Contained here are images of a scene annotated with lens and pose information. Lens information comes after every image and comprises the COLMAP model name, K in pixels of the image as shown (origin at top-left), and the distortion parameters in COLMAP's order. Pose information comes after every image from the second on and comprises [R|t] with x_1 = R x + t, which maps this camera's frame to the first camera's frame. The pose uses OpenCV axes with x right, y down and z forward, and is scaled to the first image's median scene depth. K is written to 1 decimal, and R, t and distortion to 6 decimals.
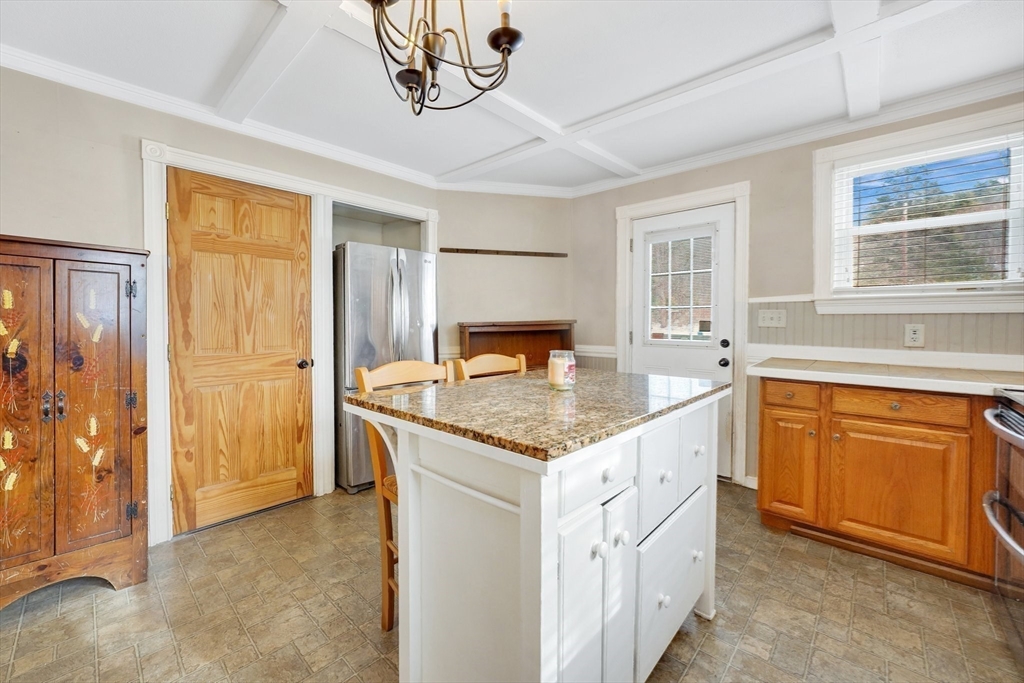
lens RADIAL K [[414.8, 0, 499.2], [0, 414.8, 329.6], [0, 0, 1]] dist [-0.008045, 0.000166]
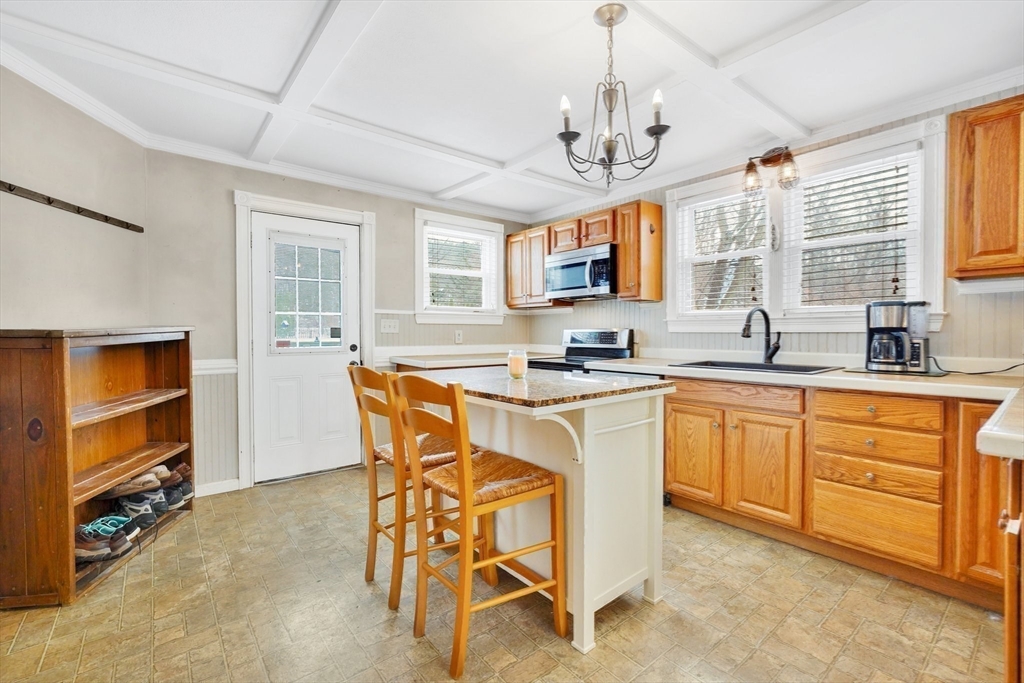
lens RADIAL K [[459.2, 0, 516.2], [0, 459.2, 336.4], [0, 0, 1]] dist [-0.010858, 0.000750]
pose [[0.140479, -0.012823, 0.990001, -0.619002], [0.018339, 0.999778, 0.010348, -0.003033], [-0.989914, 0.016701, 0.140683, 0.366575]]
